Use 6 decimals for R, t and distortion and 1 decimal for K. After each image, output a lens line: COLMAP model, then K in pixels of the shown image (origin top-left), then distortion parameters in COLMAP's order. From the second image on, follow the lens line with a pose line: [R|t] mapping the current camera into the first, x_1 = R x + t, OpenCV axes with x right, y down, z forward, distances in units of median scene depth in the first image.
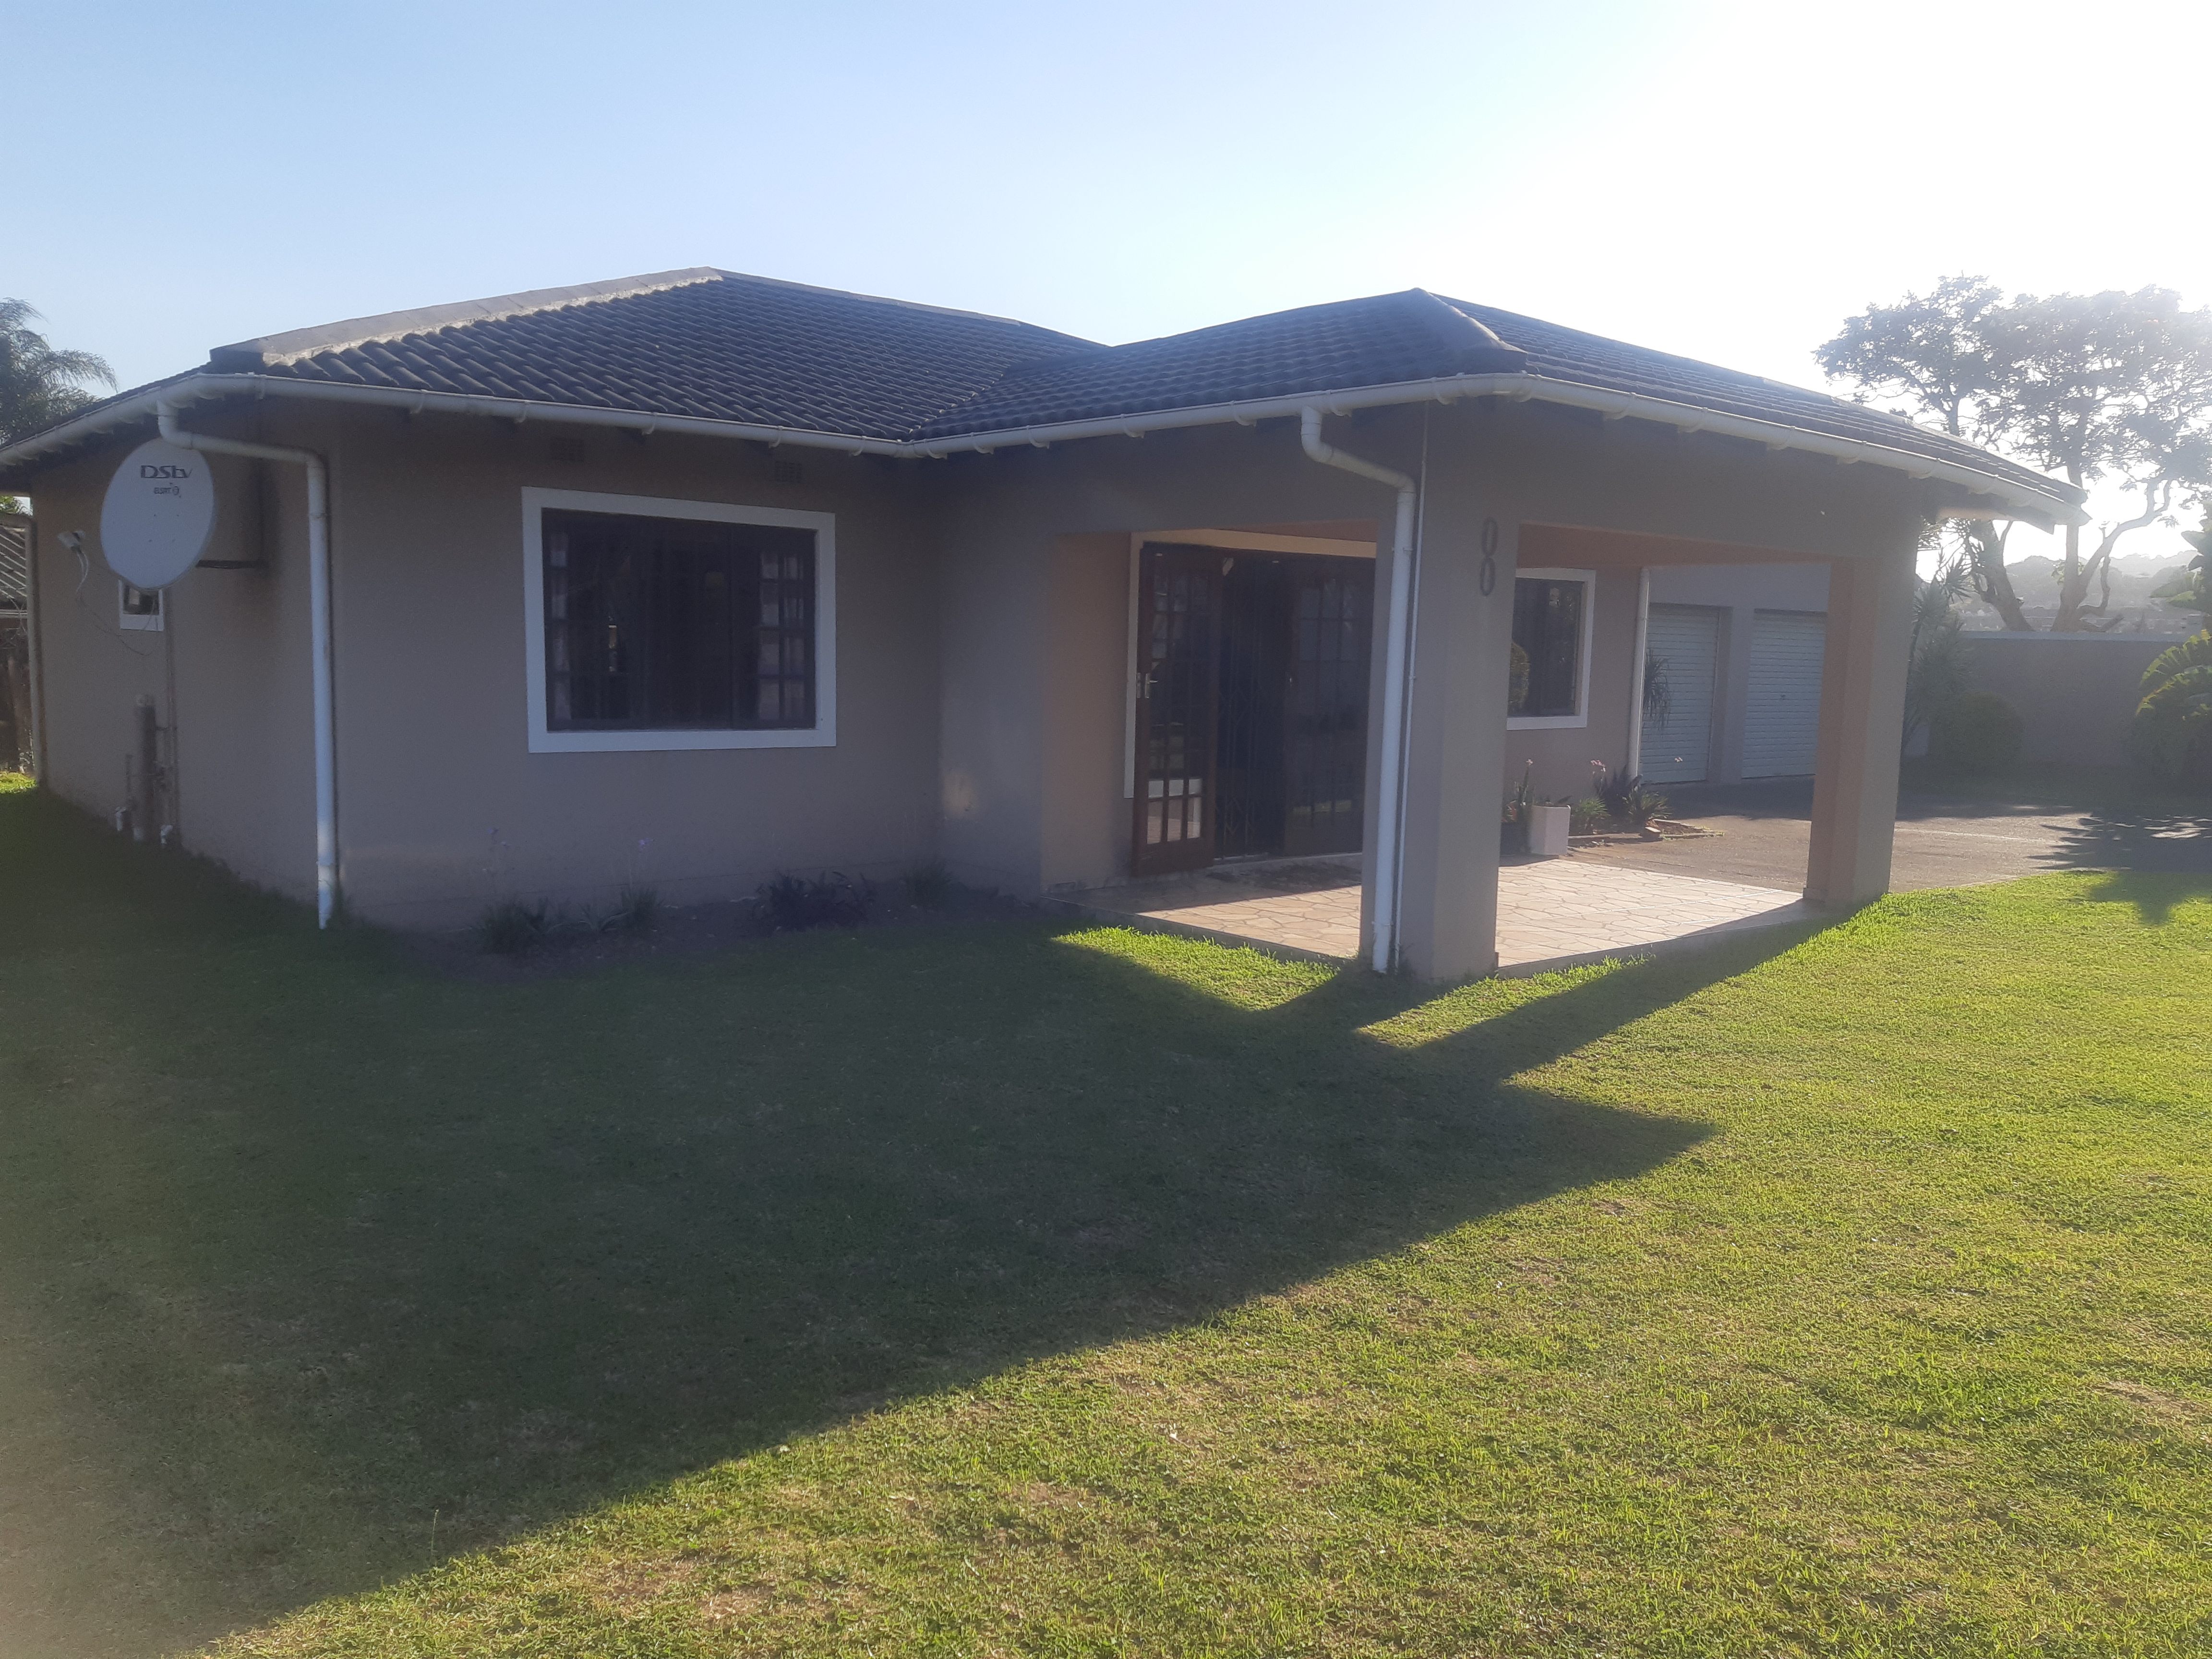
lens RADIAL K [[1661.3, 0, 1100.4], [0, 1661.3, 870.7], [0, 0, 1]] dist [0.077813, -0.165839]
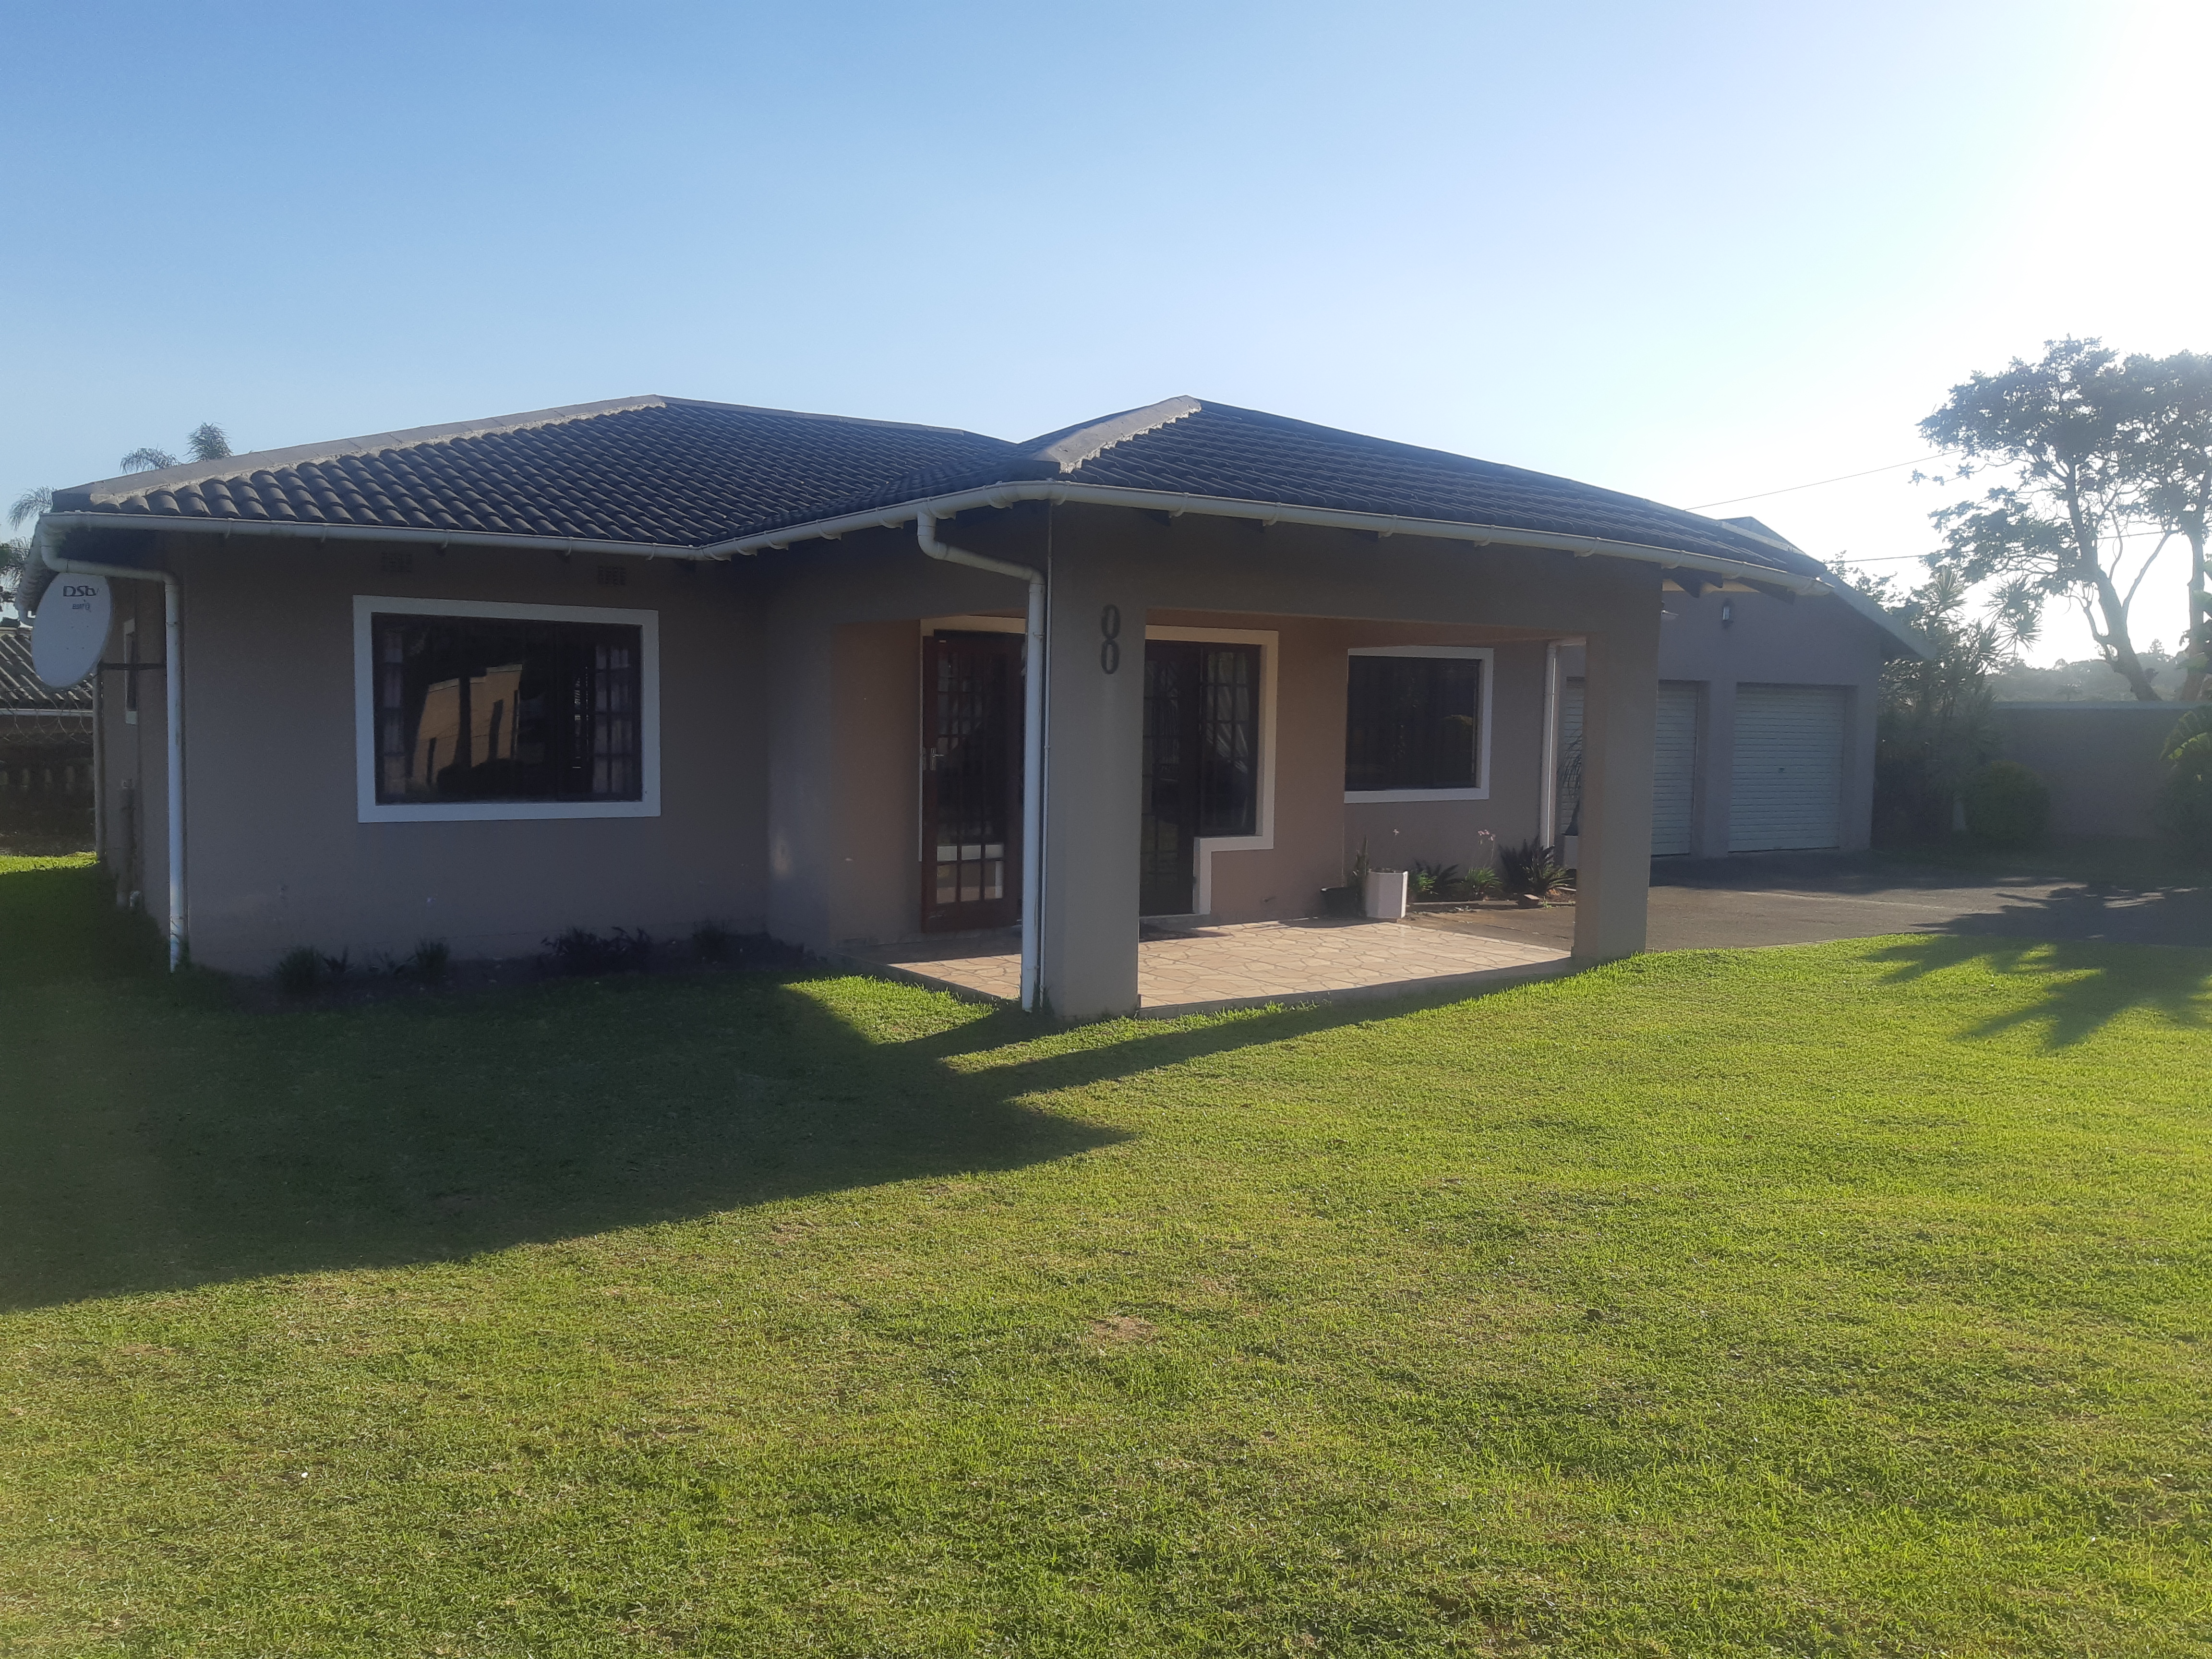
lens RADIAL K [[1667.5, 0, 1092.9], [0, 1667.5, 831.0], [0, 0, 1]] dist [0.113359, -0.214374]
pose [[0.991688, -0.006981, -0.128473, 0.347789], [-0.002887, 0.997068, -0.076467, 0.025627], [0.128630, 0.076202, 0.988761, -0.095242]]
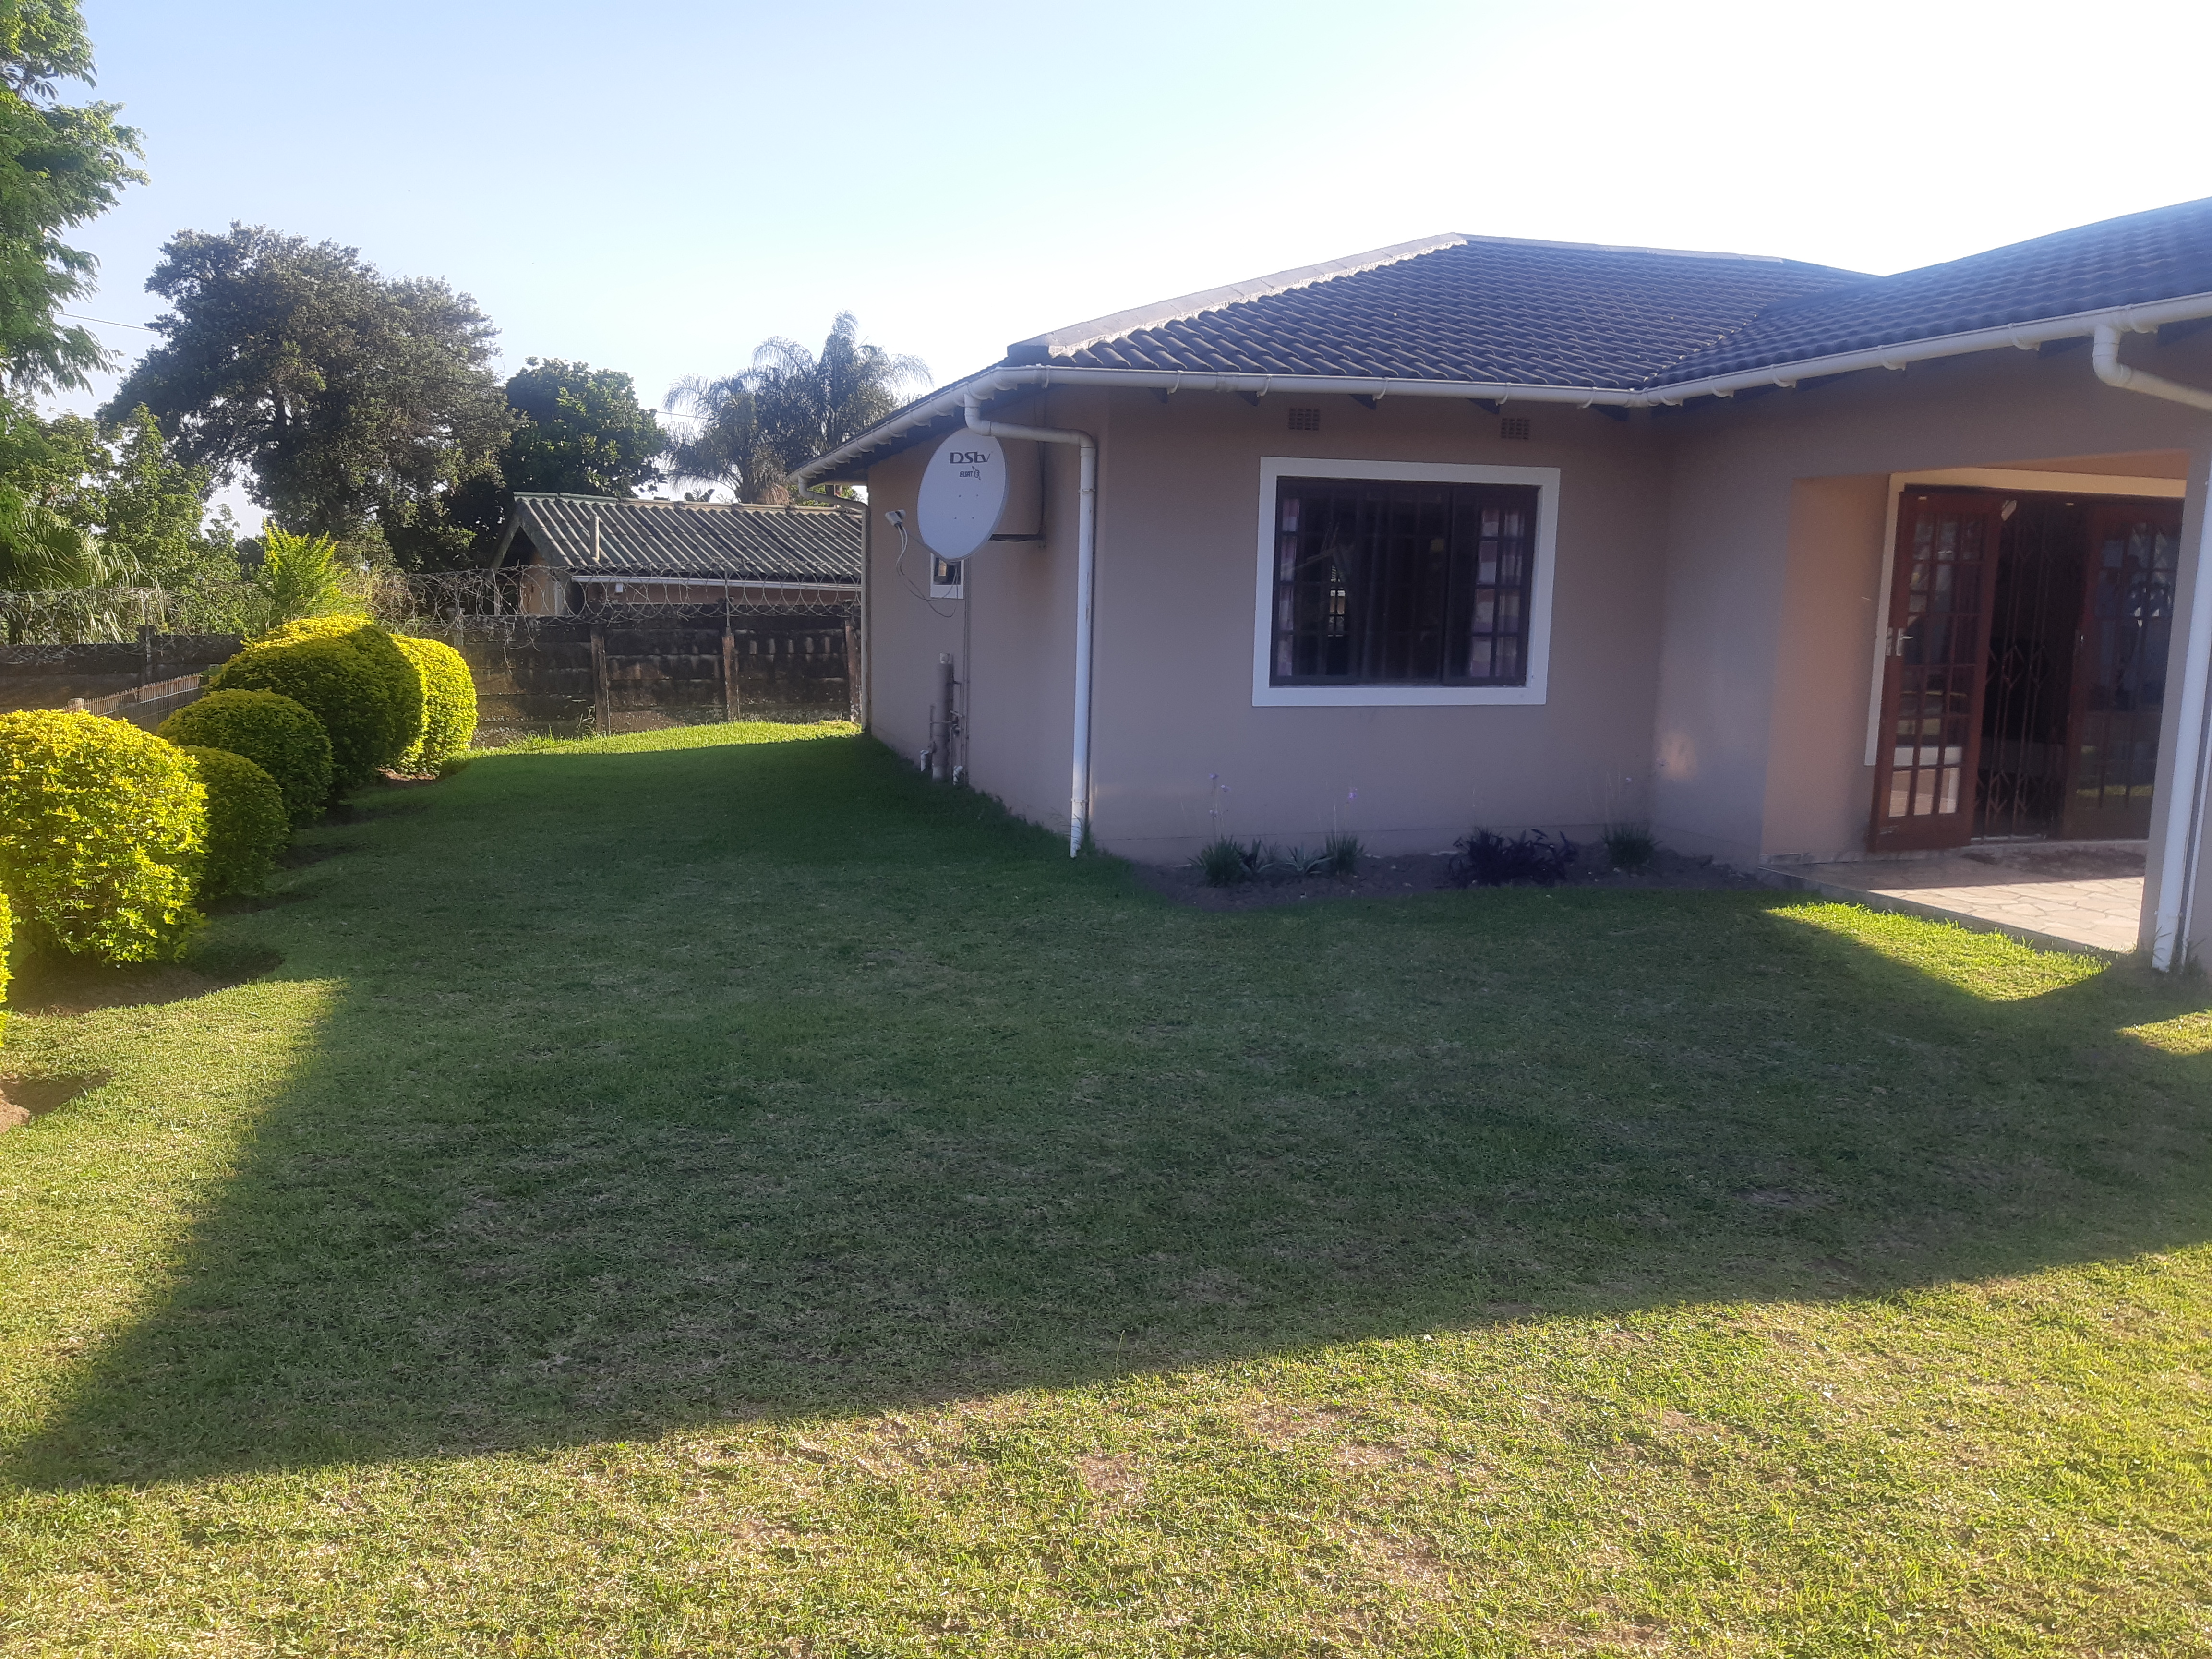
lens RADIAL K [[1661.3, 0, 1100.4], [0, 1661.3, 870.7], [0, 0, 1]] dist [0.077813, -0.165839]
pose [[0.910387, 0.058418, -0.409614, 0.016529], [-0.051454, 0.998282, 0.028014, 0.012616], [0.410547, -0.004427, 0.911829, -0.021458]]
